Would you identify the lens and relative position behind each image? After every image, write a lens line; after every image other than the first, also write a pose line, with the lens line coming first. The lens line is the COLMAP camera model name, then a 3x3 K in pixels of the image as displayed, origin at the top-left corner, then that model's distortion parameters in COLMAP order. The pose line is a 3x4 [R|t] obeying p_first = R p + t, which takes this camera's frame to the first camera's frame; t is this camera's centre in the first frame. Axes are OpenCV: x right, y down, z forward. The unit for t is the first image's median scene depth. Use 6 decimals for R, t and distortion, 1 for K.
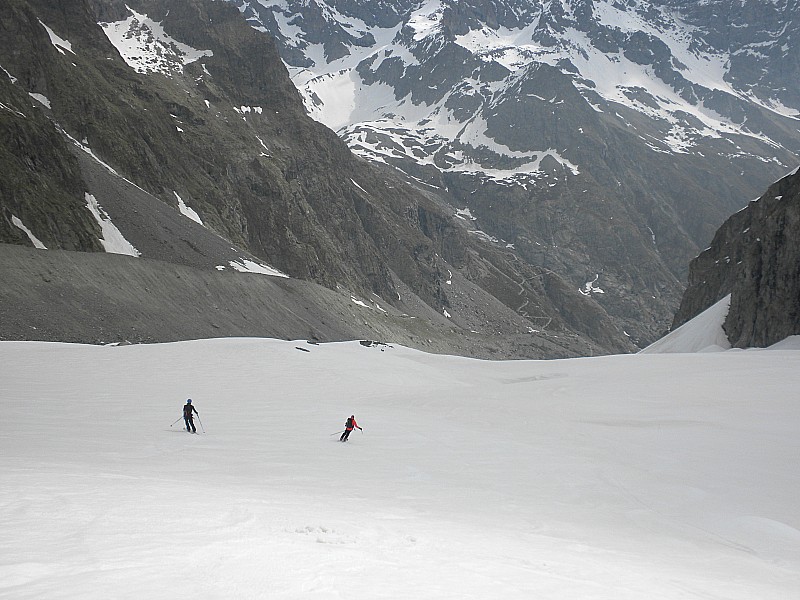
lens RADIAL K [[880.5, 0, 396.5], [0, 880.5, 305.6], [0, 0, 1]] dist [0.023537, 0.000000]
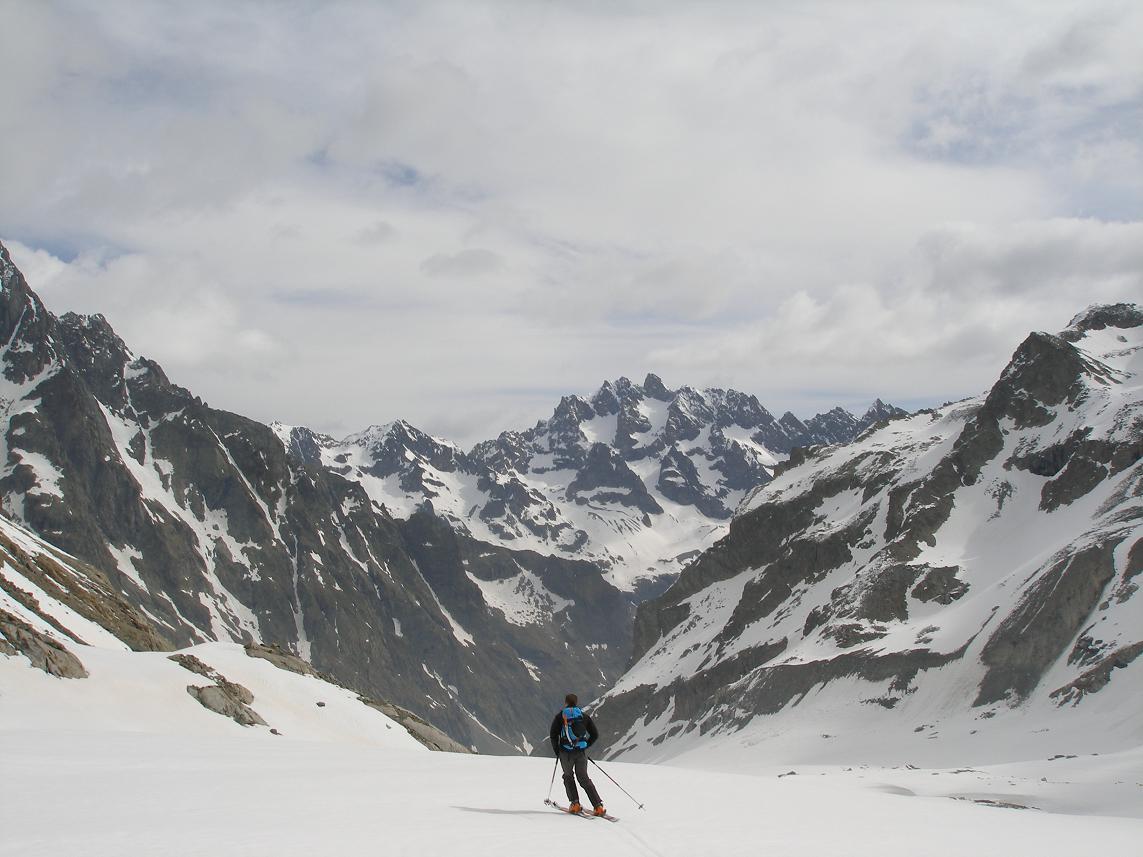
lens RADIAL K [[1305.2, 0, 573.7], [0, 1305.2, 429.1], [0, 0, 1]] dist [-0.163855, 0.000000]
pose [[0.957274, -0.047588, -0.285241, 0.200579], [-0.023775, 0.970077, -0.241632, -0.032767], [0.288204, 0.238089, 0.927498, -0.494050]]
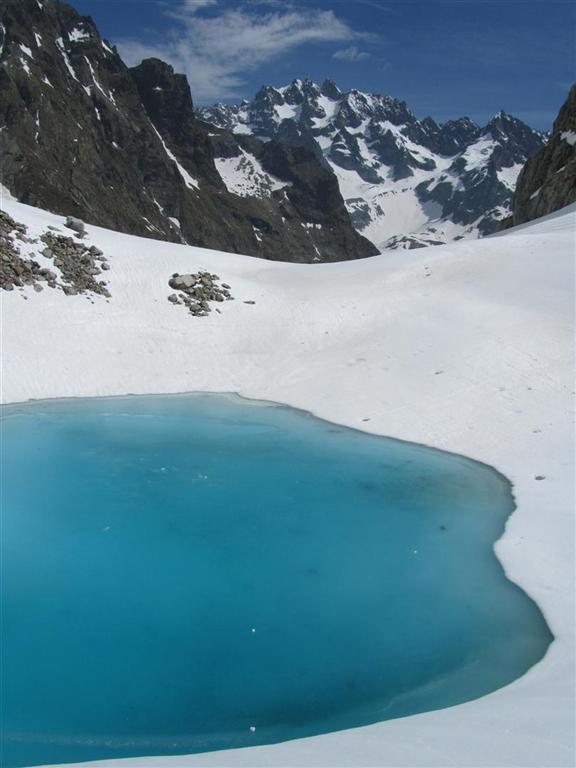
lens RADIAL K [[757.9, 0, 283.9], [0, 757.9, 382.8], [0, 0, 1]] dist [-0.118566, 0.000000]
pose [[0.969894, 0.126247, -0.208250, 0.037765], [-0.123732, 0.991998, 0.025114, 0.001389], [0.209754, 0.001409, 0.977753, -0.099248]]
